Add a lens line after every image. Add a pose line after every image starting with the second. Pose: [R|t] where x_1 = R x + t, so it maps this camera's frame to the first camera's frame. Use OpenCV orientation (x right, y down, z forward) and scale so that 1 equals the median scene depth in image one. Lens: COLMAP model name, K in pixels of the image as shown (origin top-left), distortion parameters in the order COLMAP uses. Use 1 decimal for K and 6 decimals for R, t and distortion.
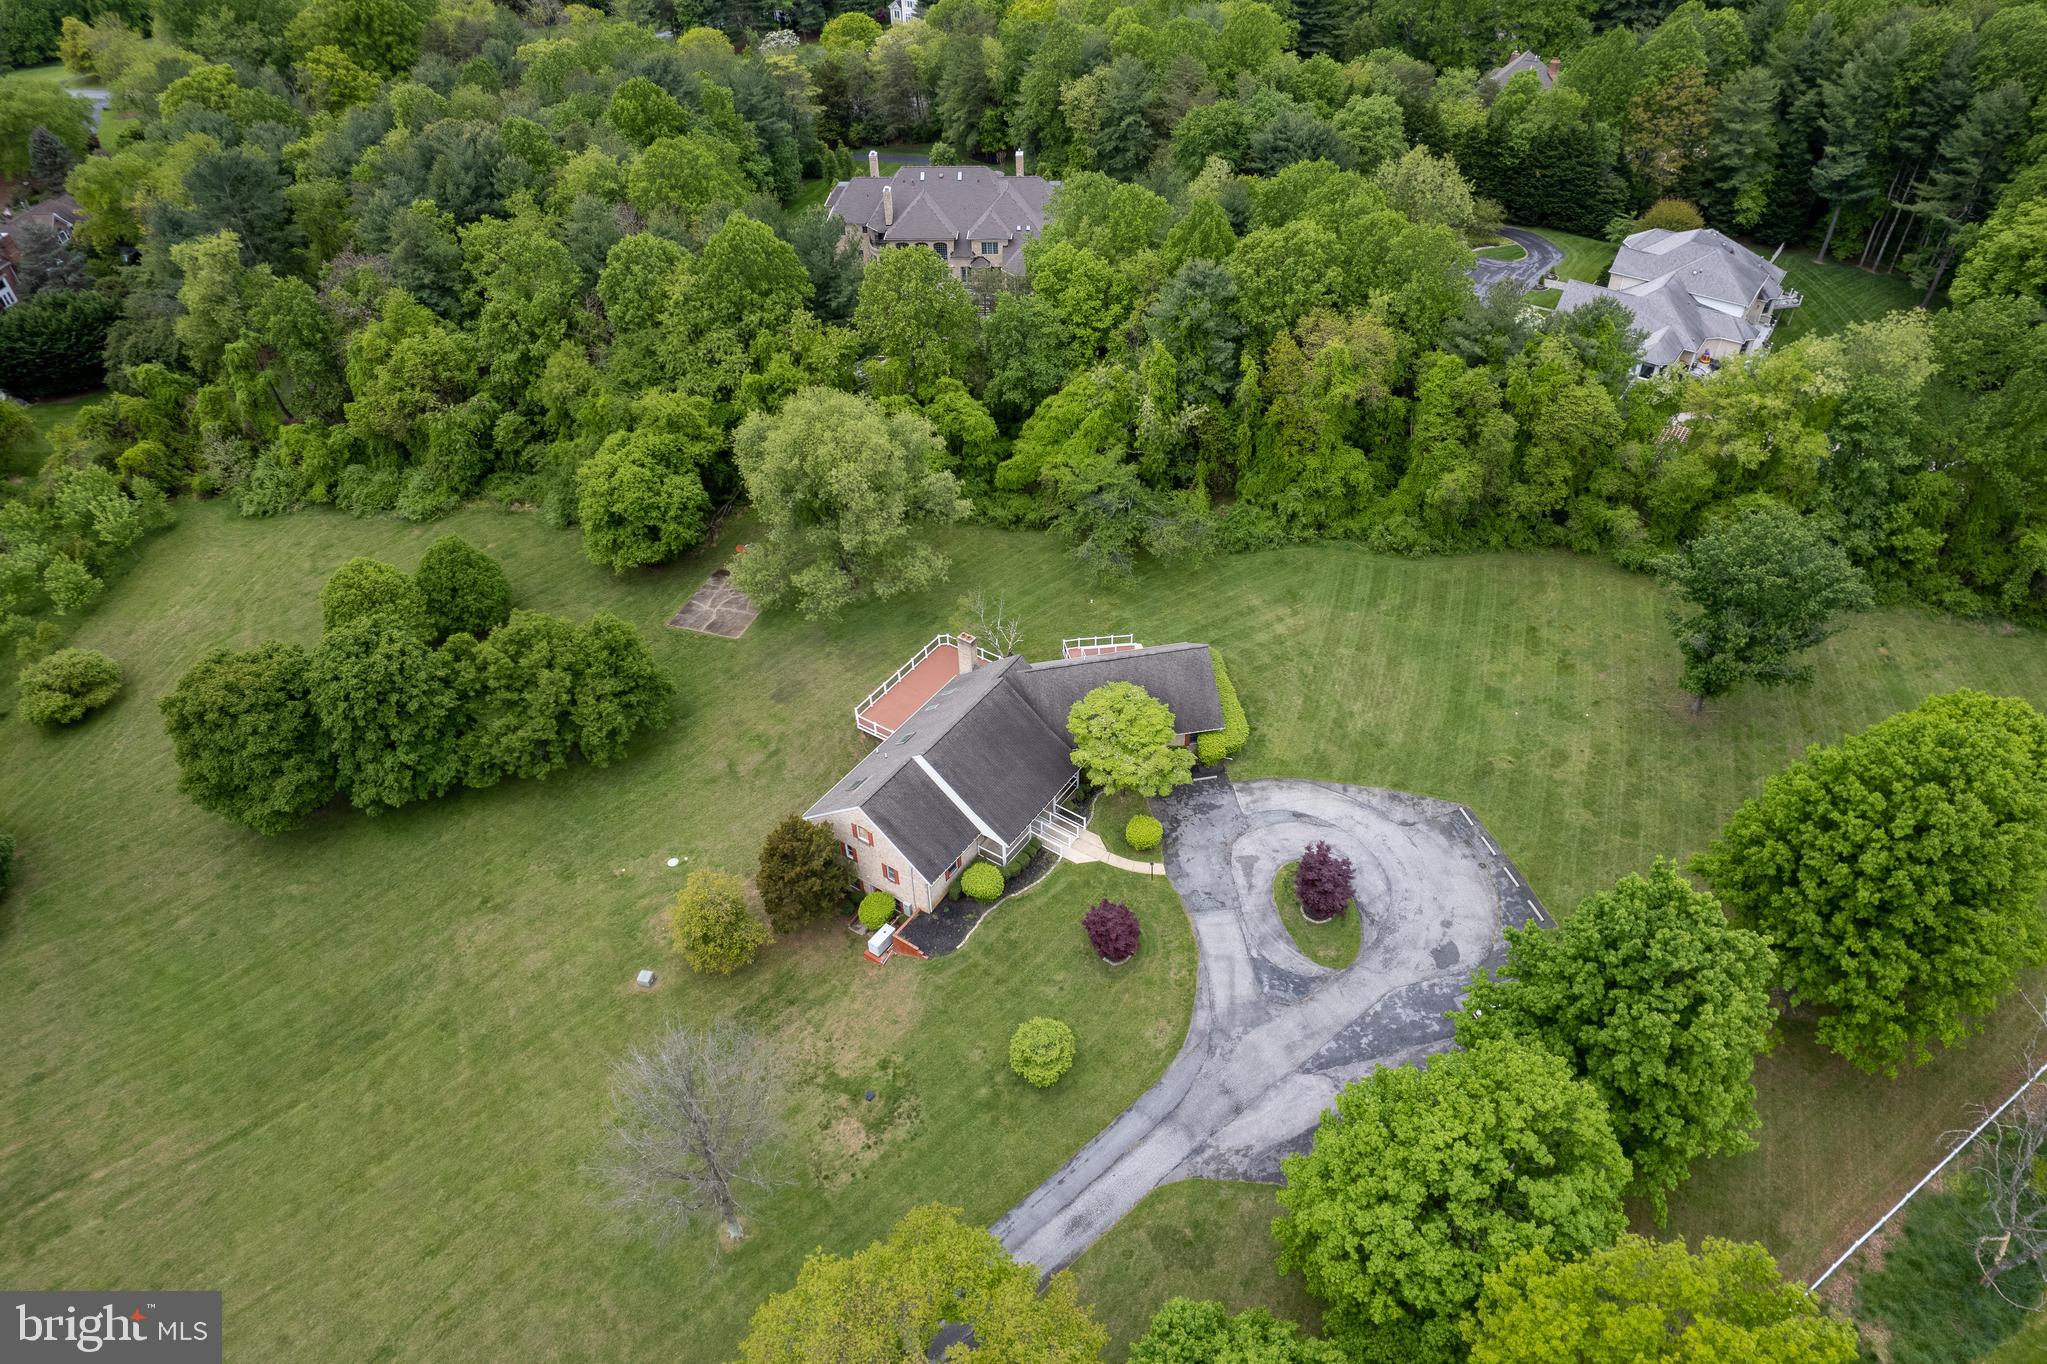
lens RADIAL K [[1329.8, 0, 1023.5], [0, 1329.8, 682.0], [0, 0, 1]] dist [-0.081943, 0.072050]
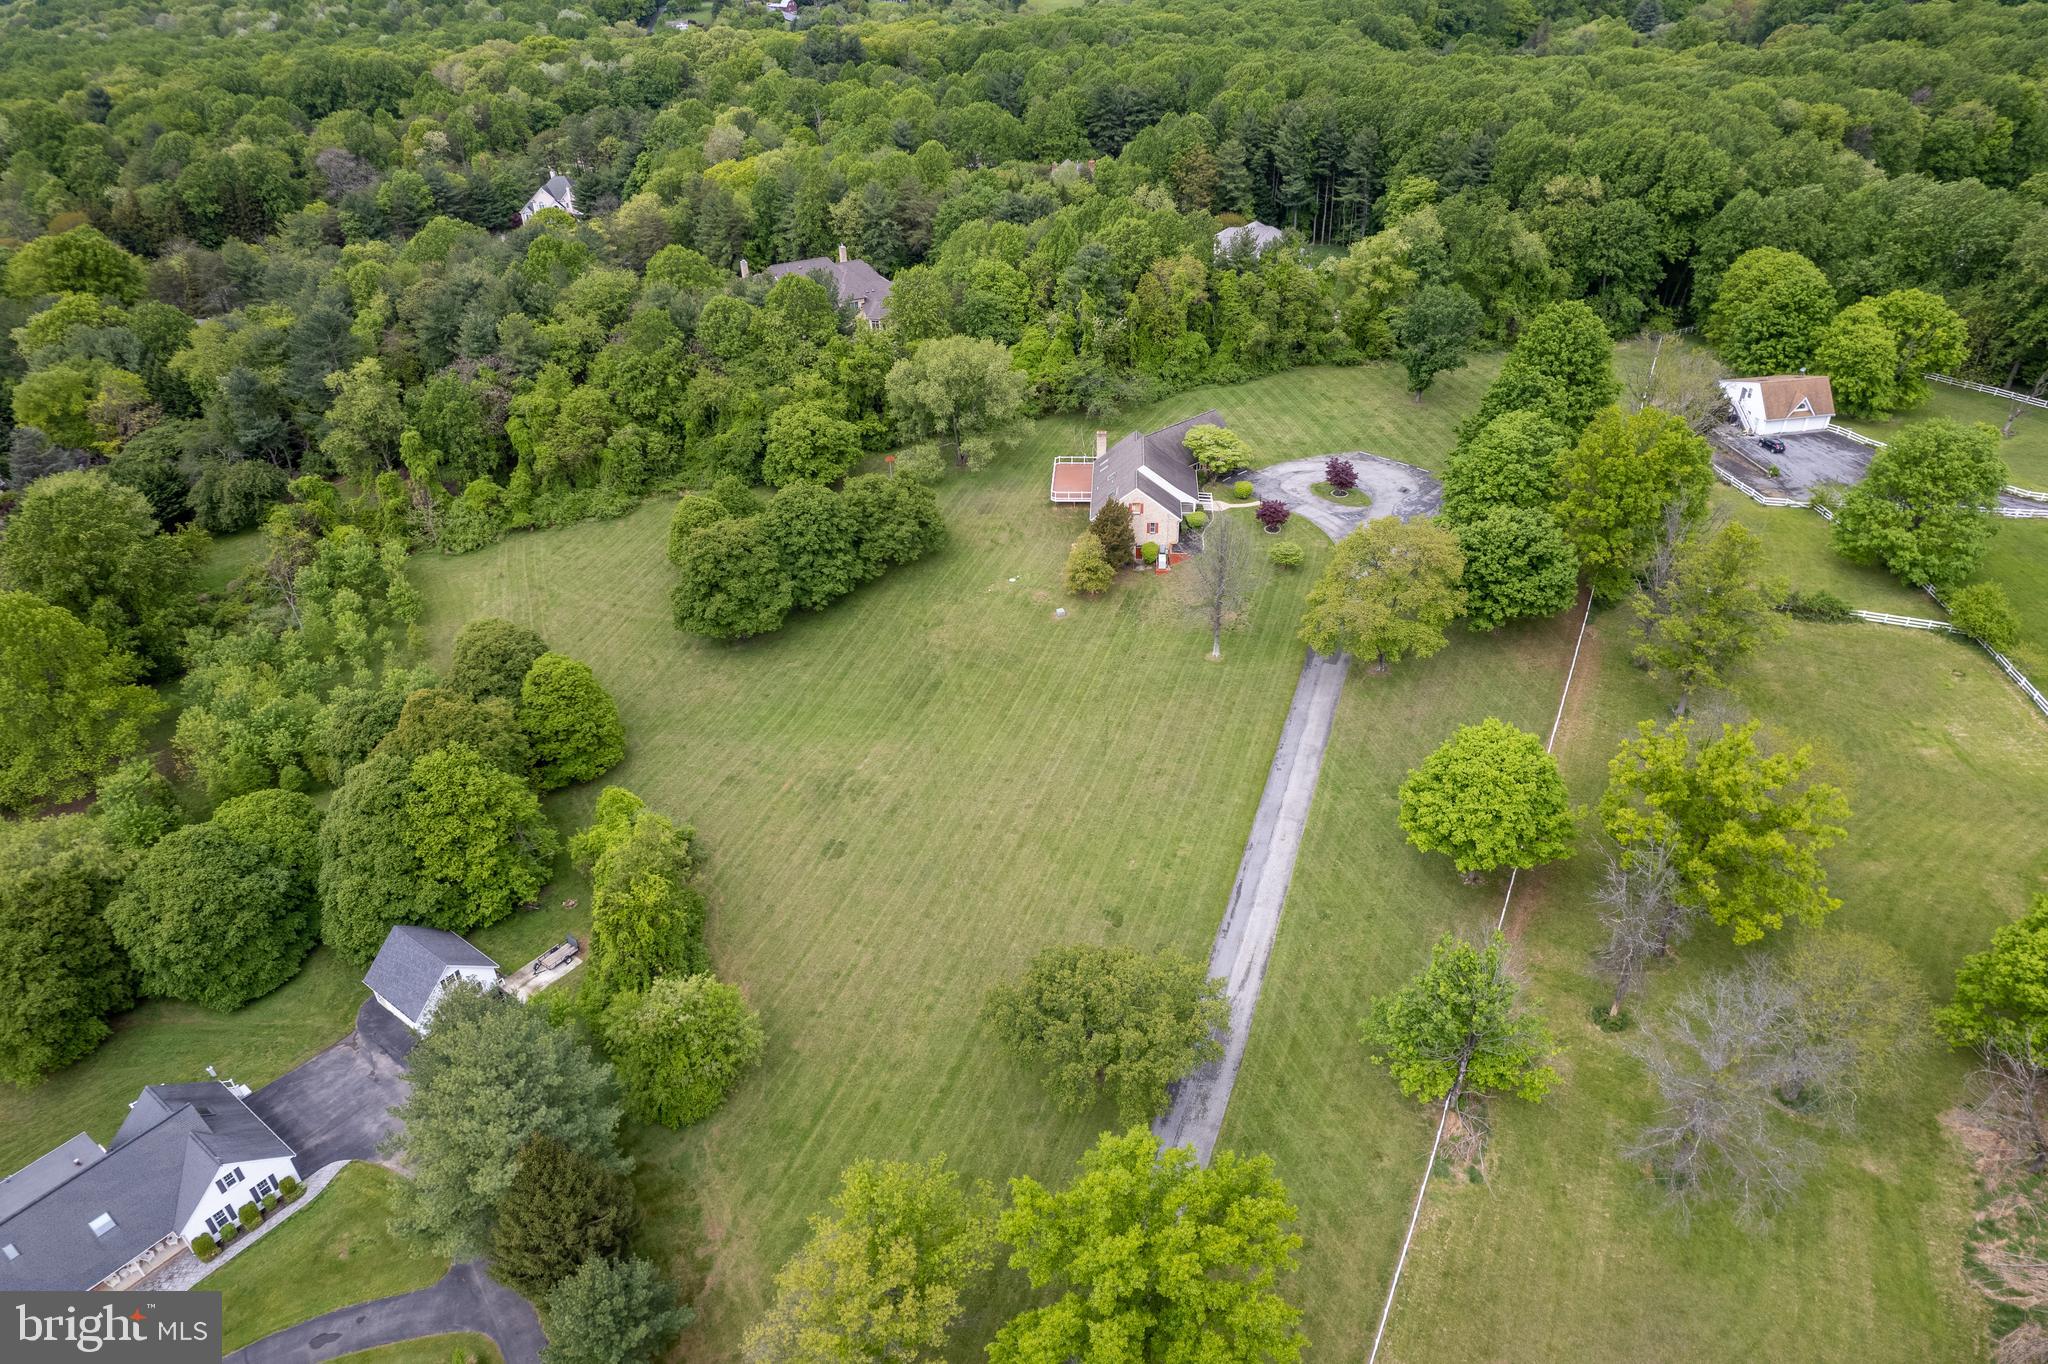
lens RADIAL K [[1330.5, 0, 1024.0], [0, 1330.5, 682.0], [0, 0, 1]] dist [-0.081943, 0.072050]
pose [[0.863762, -0.270835, 0.424927, -0.821415], [0.331297, 0.940627, -0.073913, 0.317462], [-0.379680, 0.204621, 0.902205, -0.409568]]
